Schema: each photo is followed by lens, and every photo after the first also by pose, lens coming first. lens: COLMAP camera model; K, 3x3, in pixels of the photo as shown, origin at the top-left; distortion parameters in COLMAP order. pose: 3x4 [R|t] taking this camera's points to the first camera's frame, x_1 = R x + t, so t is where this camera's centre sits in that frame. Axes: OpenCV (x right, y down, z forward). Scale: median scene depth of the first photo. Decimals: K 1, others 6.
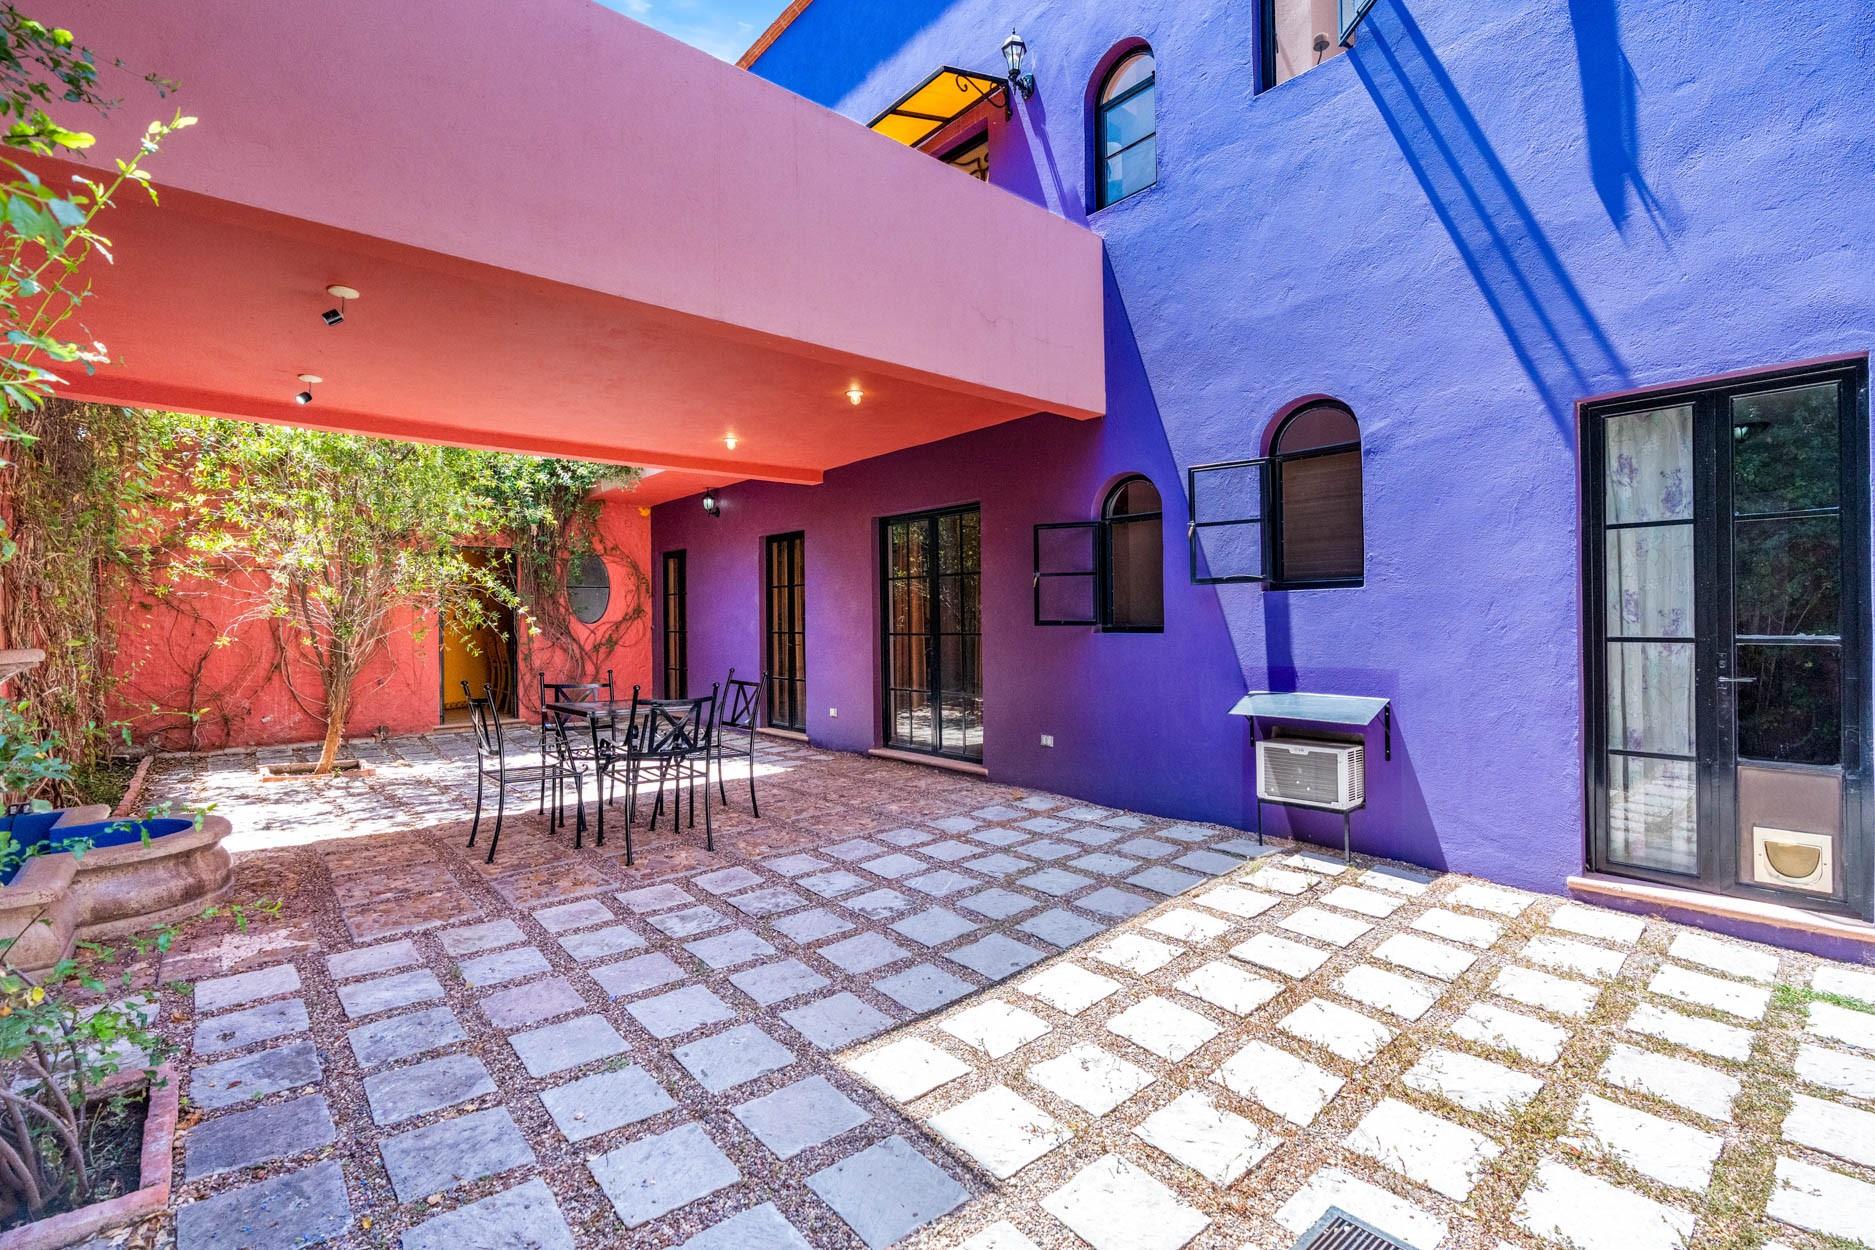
lens RADIAL K [[842.3, 0, 935.0], [0, 842.3, 616.4], [0, 0, 1]] dist [-0.000761, -0.000150]
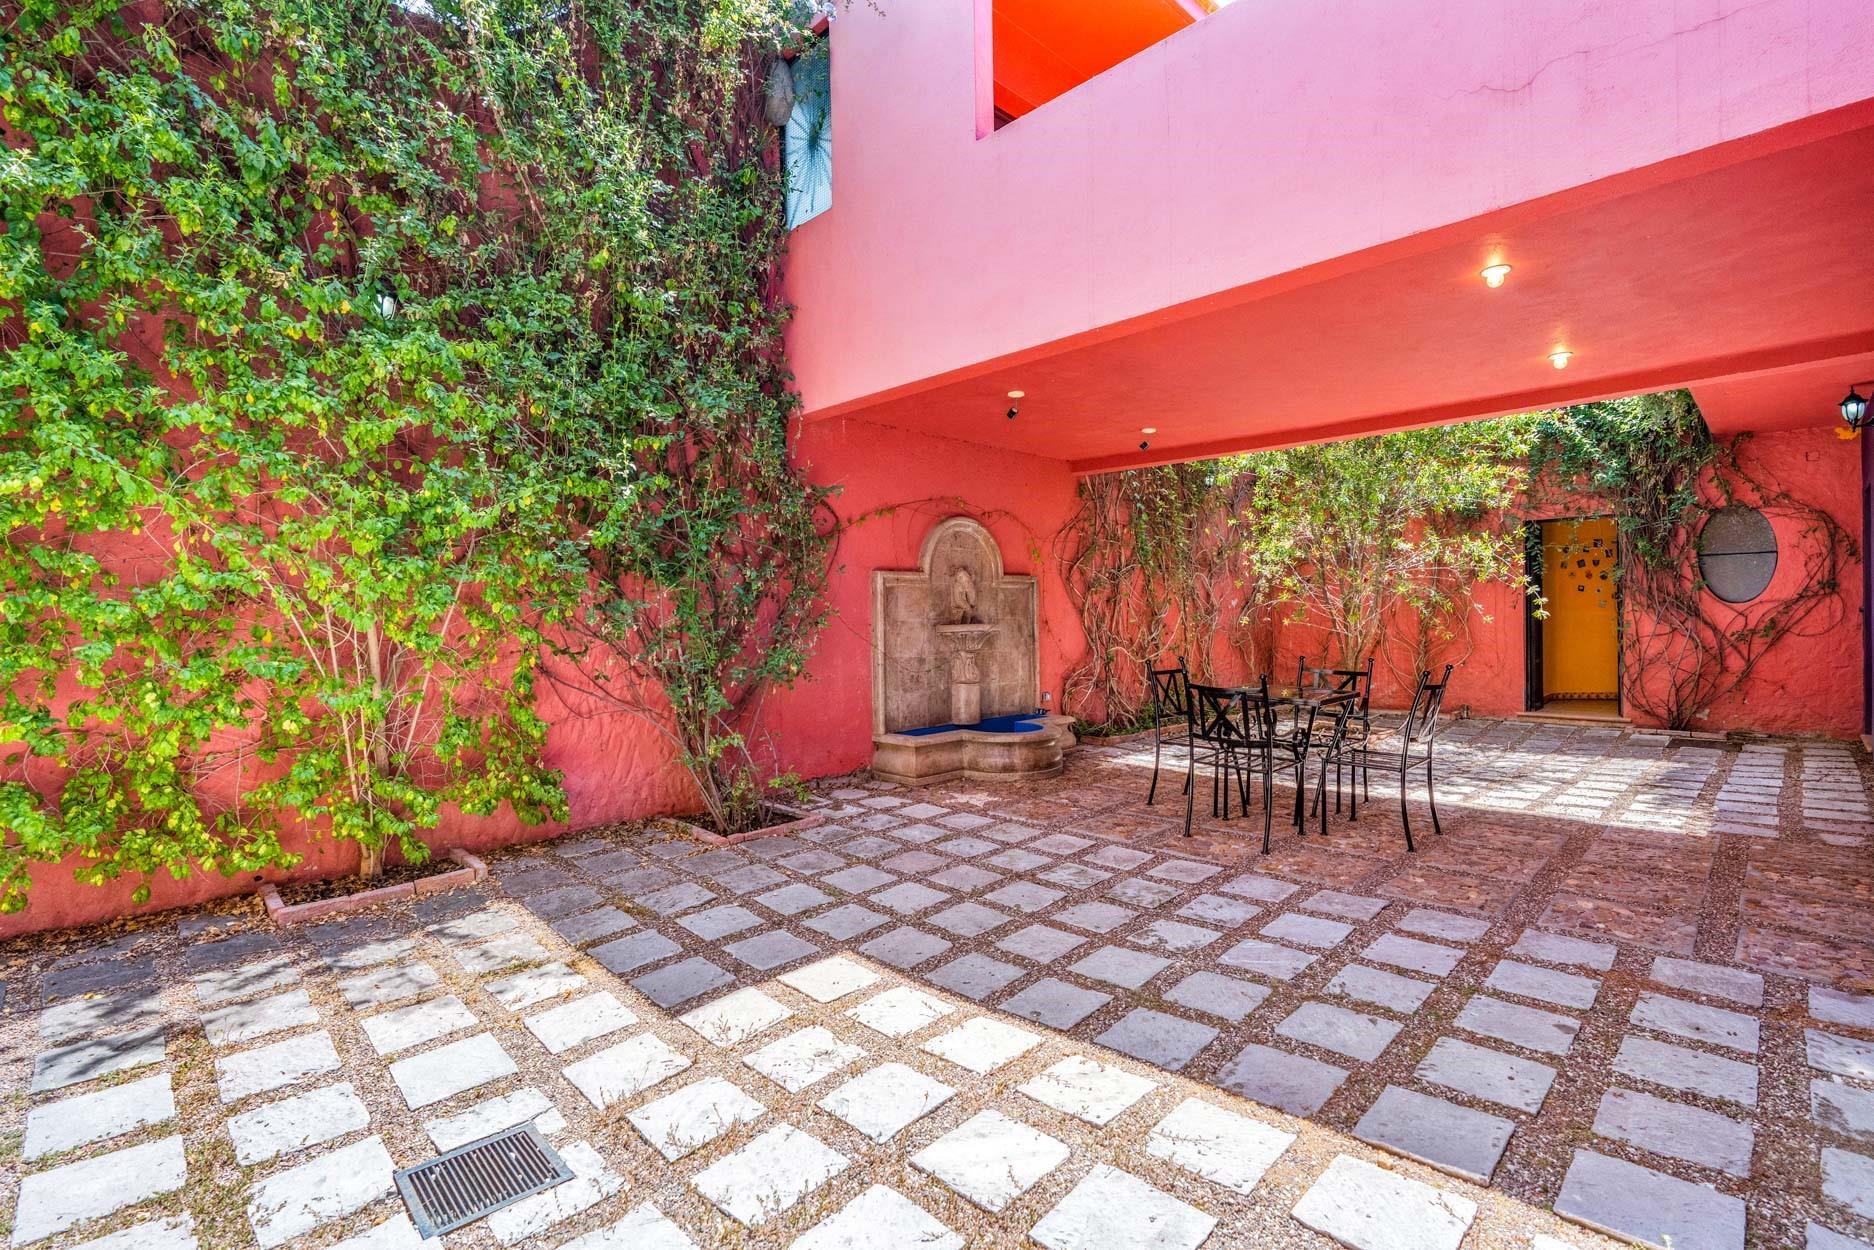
lens RADIAL K [[841.8, 0, 934.5], [0, 841.8, 616.4], [0, 0, 1]] dist [-0.000761, -0.000150]
pose [[0.065073, 0.008543, -0.997844, 0.846659], [0.020467, 0.999742, 0.009894, -0.002998], [0.997671, -0.021067, 0.064882, 0.762004]]
